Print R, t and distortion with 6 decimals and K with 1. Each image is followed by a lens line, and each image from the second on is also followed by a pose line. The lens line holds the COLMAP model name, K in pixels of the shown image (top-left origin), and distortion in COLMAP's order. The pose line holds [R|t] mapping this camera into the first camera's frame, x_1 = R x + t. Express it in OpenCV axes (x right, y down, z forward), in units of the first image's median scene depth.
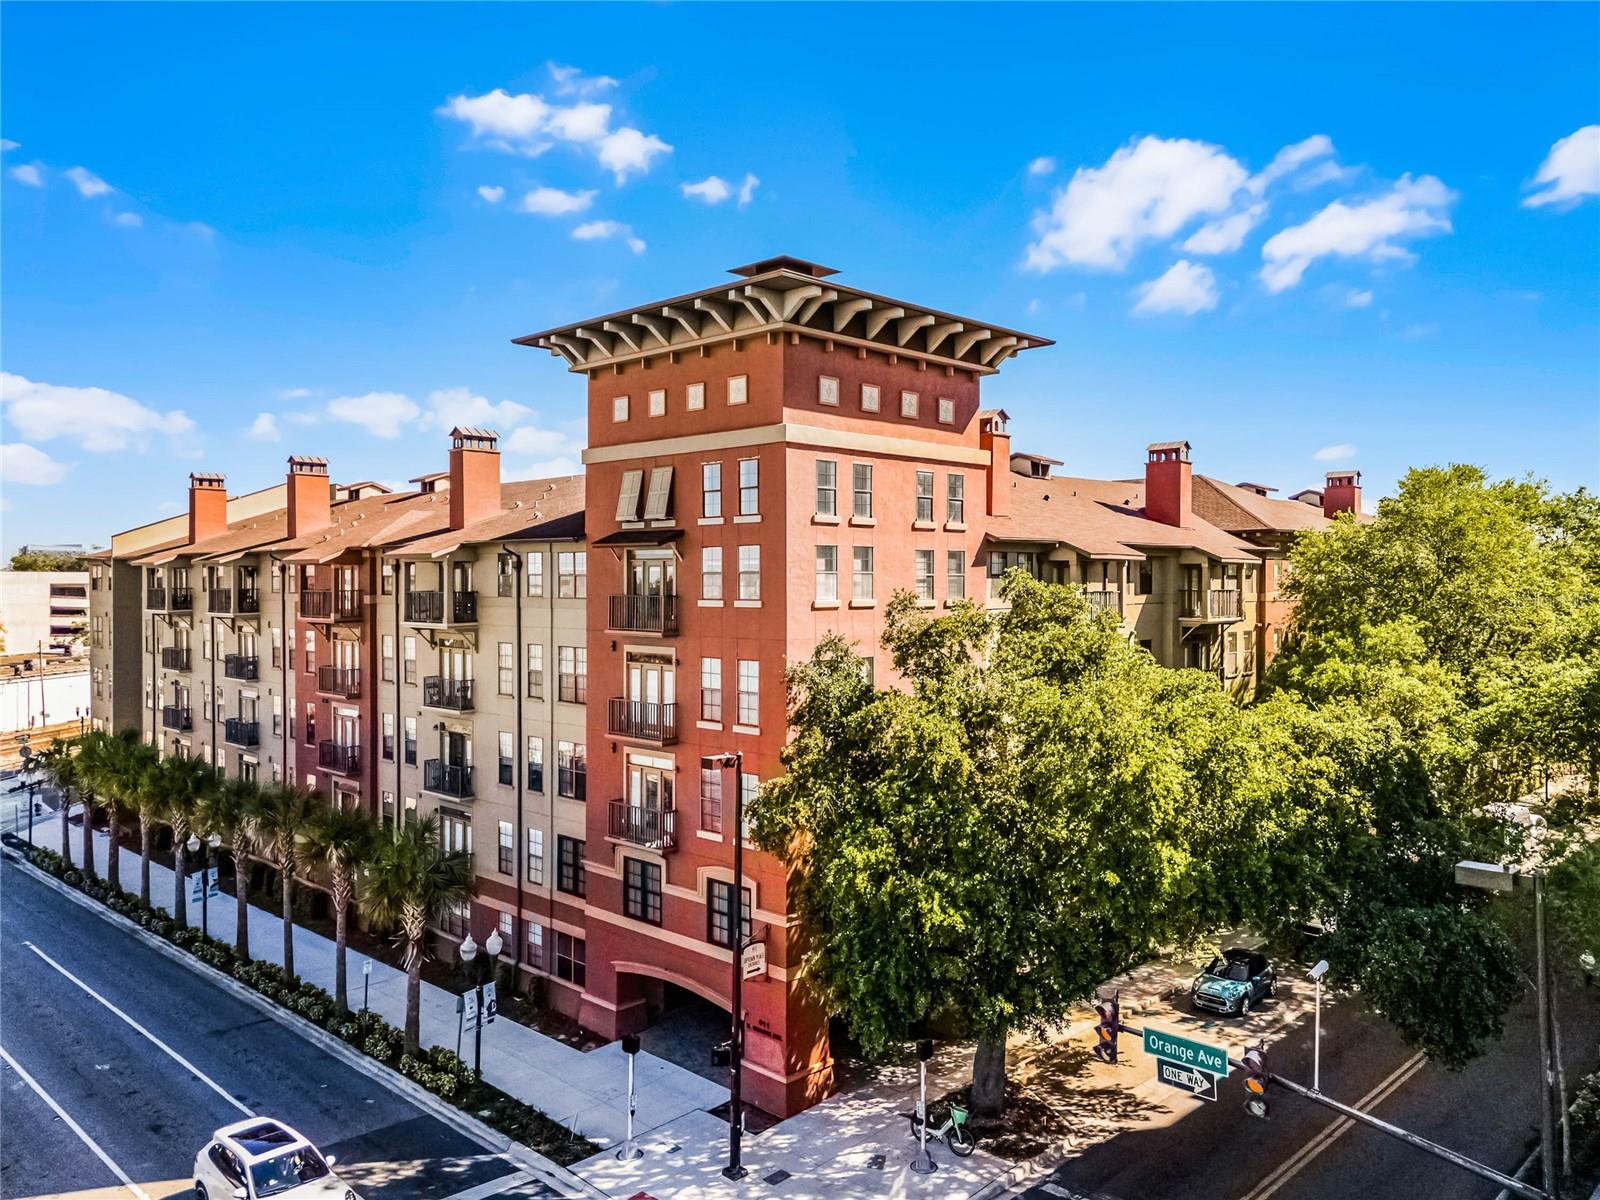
lens RADIAL K [[1202.5, 0, 808.5], [0, 1202.5, 623.5], [0, 0, 1]] dist [0.082078, -0.075452]
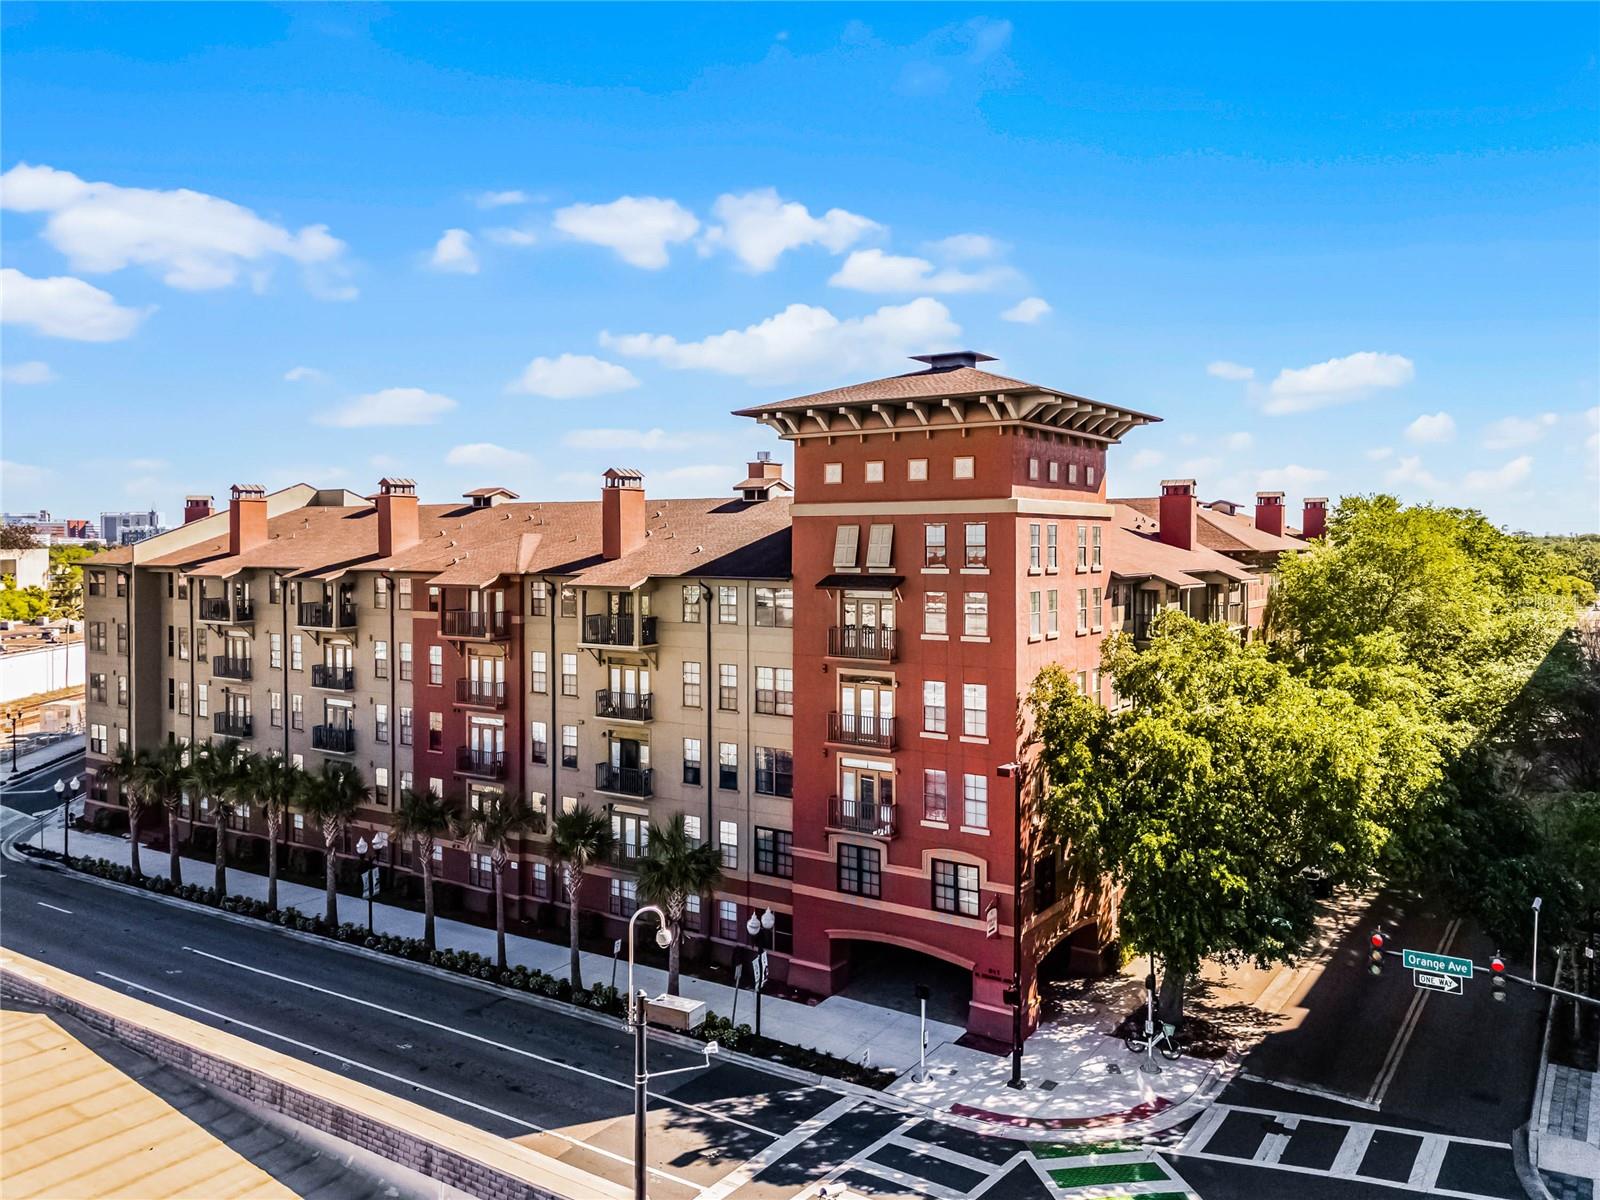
lens RADIAL K [[1220.4, 0, 800.0], [0, 1220.4, 600.0], [0, 0, 1]] dist [0.082611, -0.082990]
pose [[0.983542, -0.010687, 0.180365, -0.412880], [0.008190, 0.999860, 0.014581, -0.069238], [-0.180496, -0.012864, 0.983492, -0.196977]]
